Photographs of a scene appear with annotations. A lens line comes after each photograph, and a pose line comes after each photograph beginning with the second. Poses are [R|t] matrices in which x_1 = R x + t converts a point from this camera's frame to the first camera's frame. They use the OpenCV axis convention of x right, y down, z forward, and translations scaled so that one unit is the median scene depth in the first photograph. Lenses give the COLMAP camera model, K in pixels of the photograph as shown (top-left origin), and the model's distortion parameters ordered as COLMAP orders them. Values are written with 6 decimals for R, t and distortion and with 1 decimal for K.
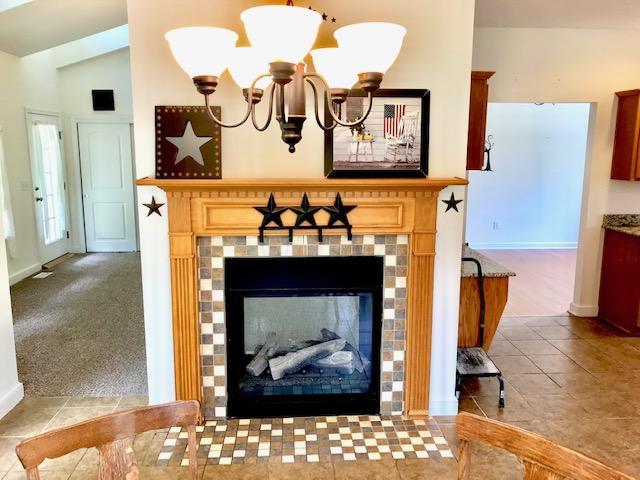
lens RADIAL K [[528.0, 0, 320.7], [0, 528.0, 234.3], [0, 0, 1]] dist [0.031911, -0.032908]
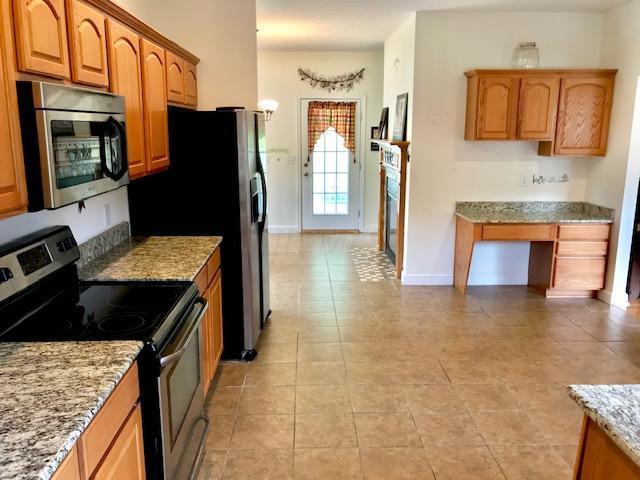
lens RADIAL K [[528.0, 0, 318.3], [0, 528.0, 240.5], [0, 0, 1]] dist [0.031911, -0.032908]
pose [[-0.041153, 0.204474, -0.978007, 1.235337], [-0.172430, 0.962696, 0.208528, -0.062955], [0.984162, 0.177219, -0.004360, 0.471494]]
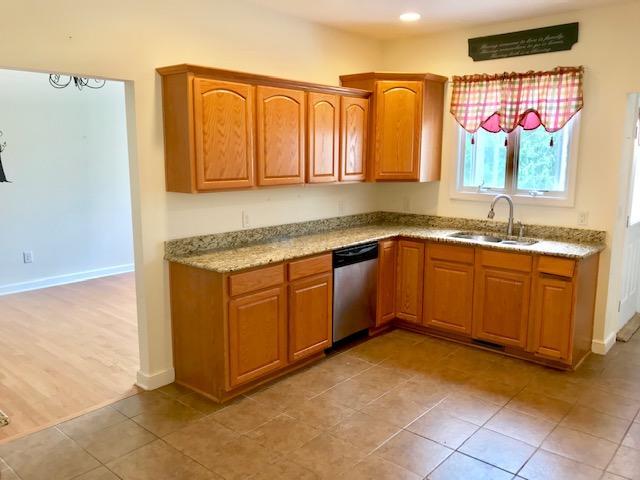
lens RADIAL K [[528.0, 0, 321.7], [0, 528.0, 233.3], [0, 0, 1]] dist [0.031911, -0.032908]
pose [[0.705085, -0.112603, 0.700125, 0.187577], [0.119652, 0.992047, 0.039053, -0.051033], [-0.698955, 0.056236, 0.712951, 0.348878]]
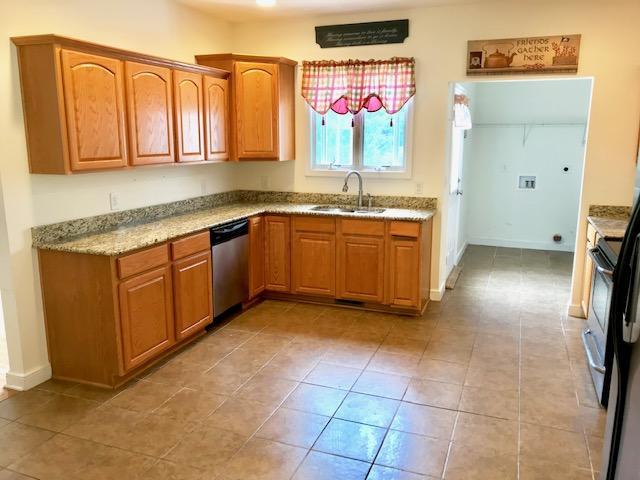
lens RADIAL K [[528.0, 0, 321.9], [0, 528.0, 236.4], [0, 0, 1]] dist [0.031911, -0.032908]
pose [[0.414268, -0.176642, 0.892849, 0.096271], [0.153479, 0.980496, 0.122770, -0.053197], [-0.897121, 0.086174, 0.433299, 0.399301]]
